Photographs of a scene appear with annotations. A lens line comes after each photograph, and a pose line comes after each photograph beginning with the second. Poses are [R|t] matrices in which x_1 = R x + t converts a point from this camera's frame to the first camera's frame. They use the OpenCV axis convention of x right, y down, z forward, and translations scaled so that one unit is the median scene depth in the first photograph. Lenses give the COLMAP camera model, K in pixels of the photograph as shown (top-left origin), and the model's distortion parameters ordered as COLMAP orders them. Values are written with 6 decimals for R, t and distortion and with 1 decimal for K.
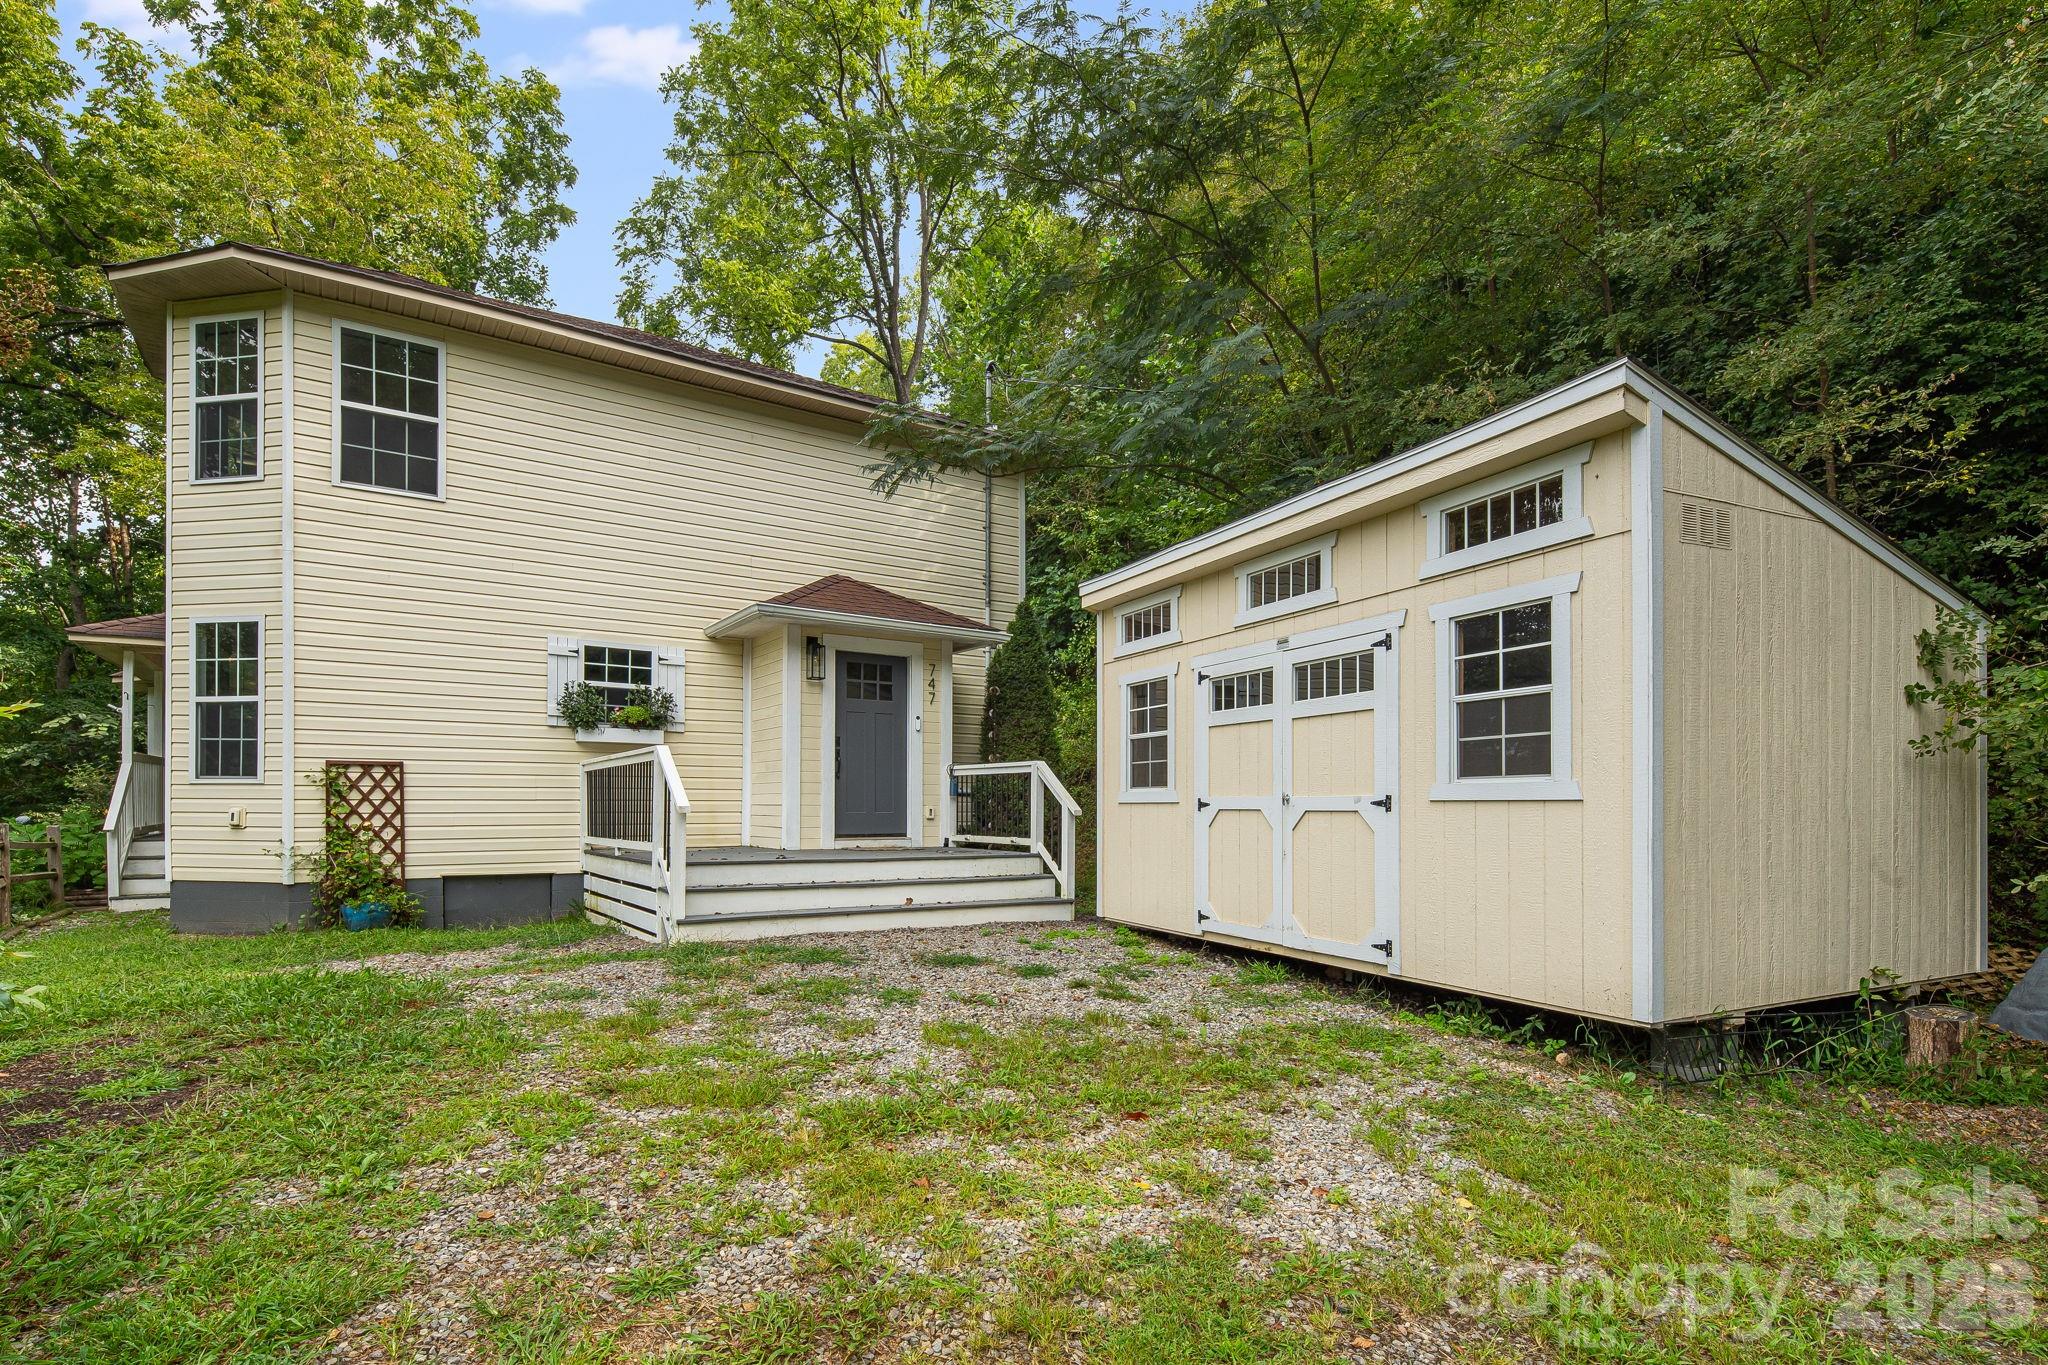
lens RADIAL K [[936.6, 0, 1022.3], [0, 936.6, 802.6], [0, 0, 1]] dist [-0.005410, -0.001013]
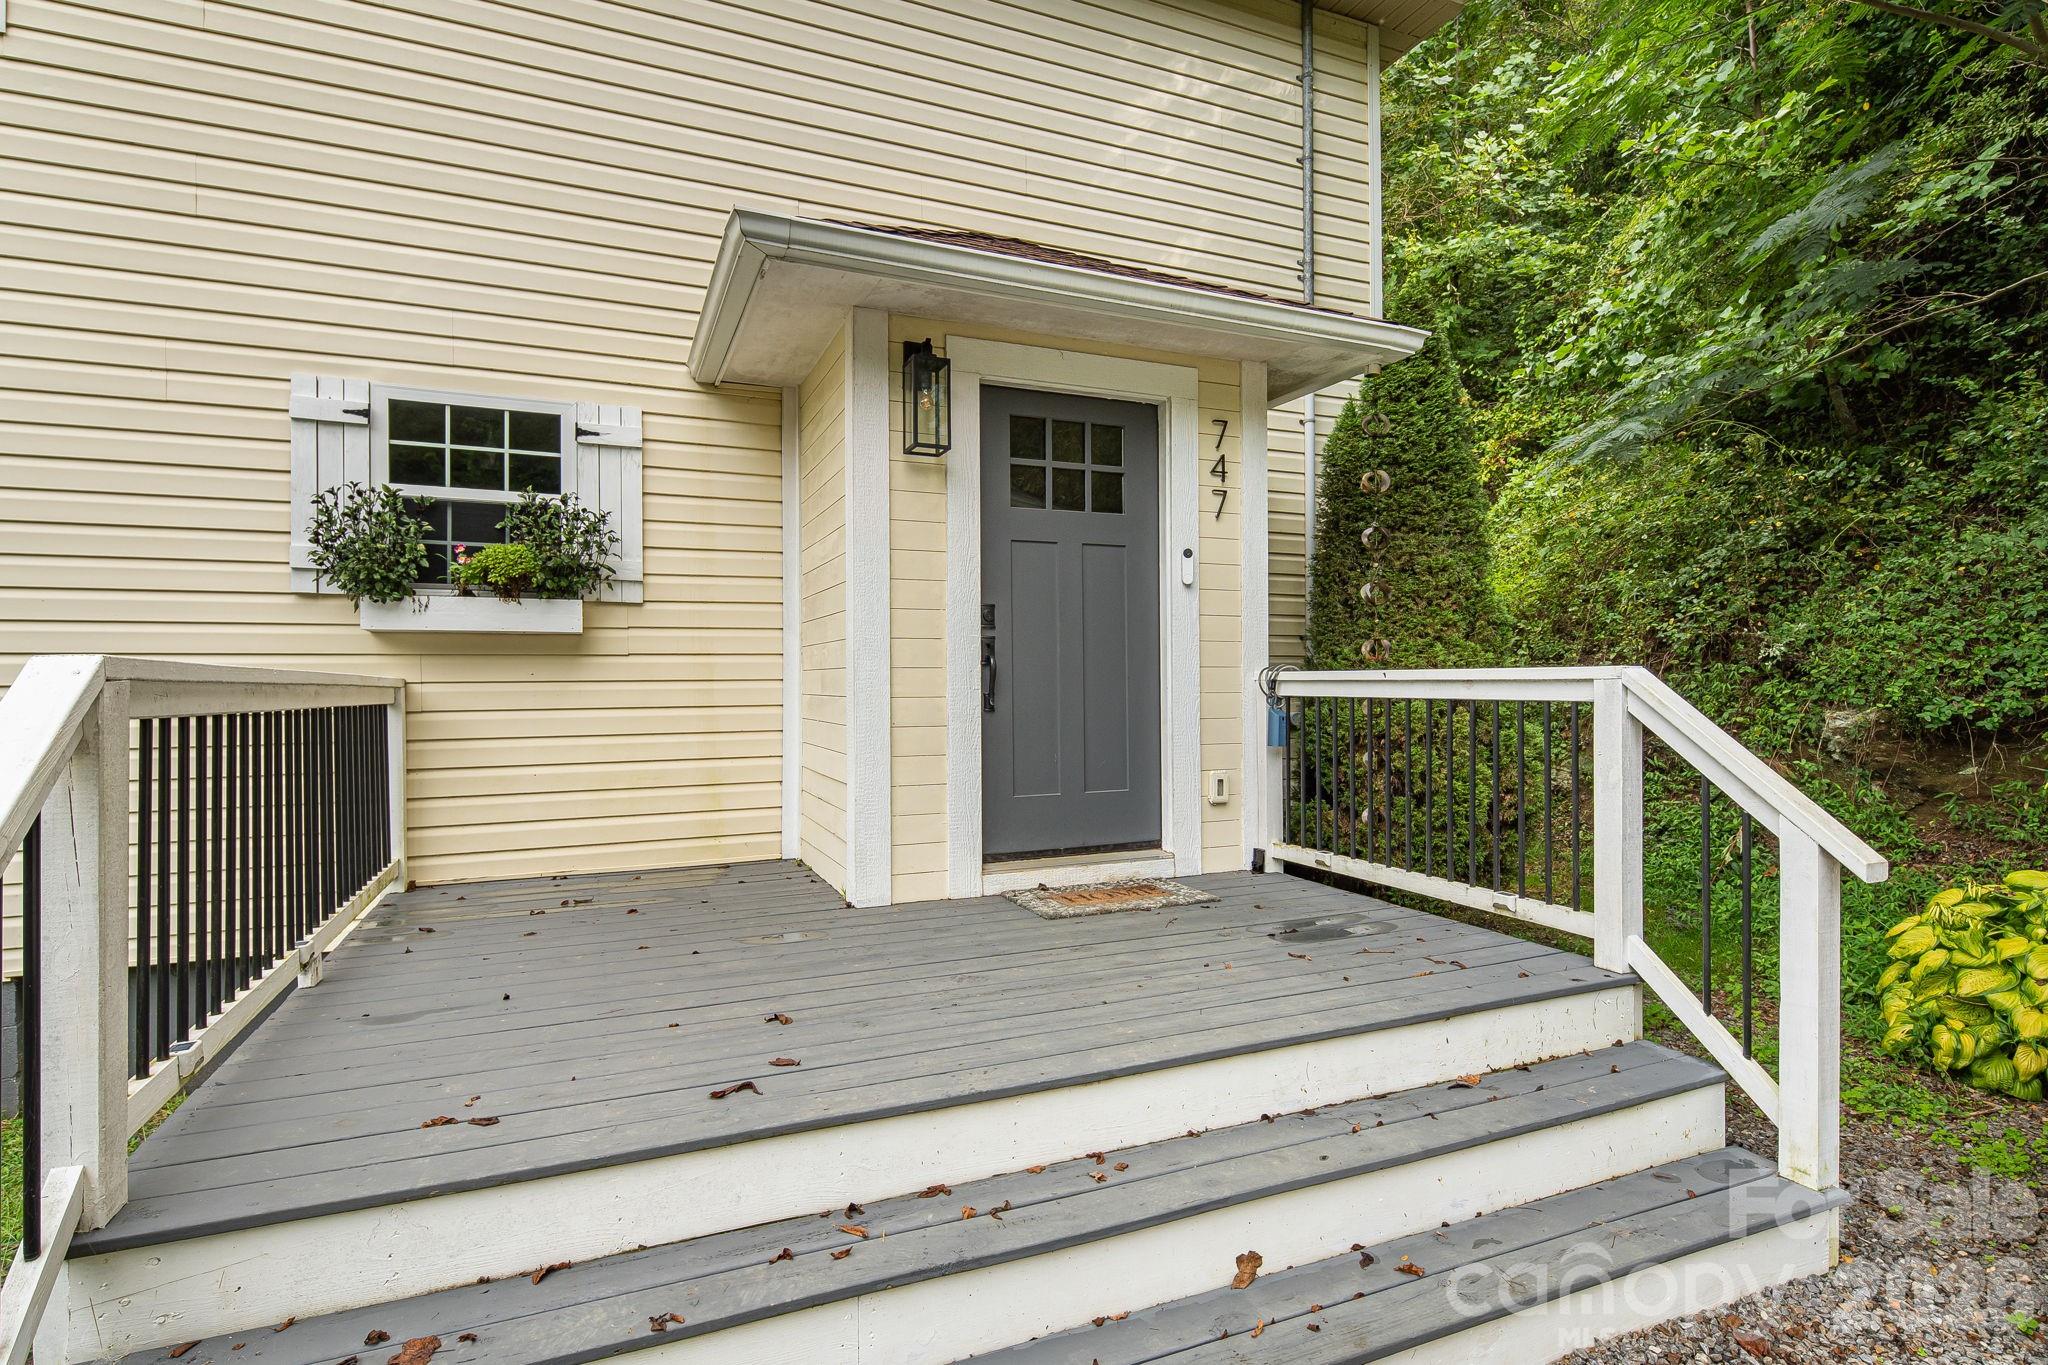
lens RADIAL K [[936.6, 0, 1027.4], [0, 936.6, 679.8], [0, 0, 1]] dist [-0.005410, -0.001013]
pose [[0.981163, -0.009904, -0.192929, -0.119596], [0.010032, 0.999950, -0.000312, -0.043434], [0.192922, -0.001629, 0.981213, 0.696952]]
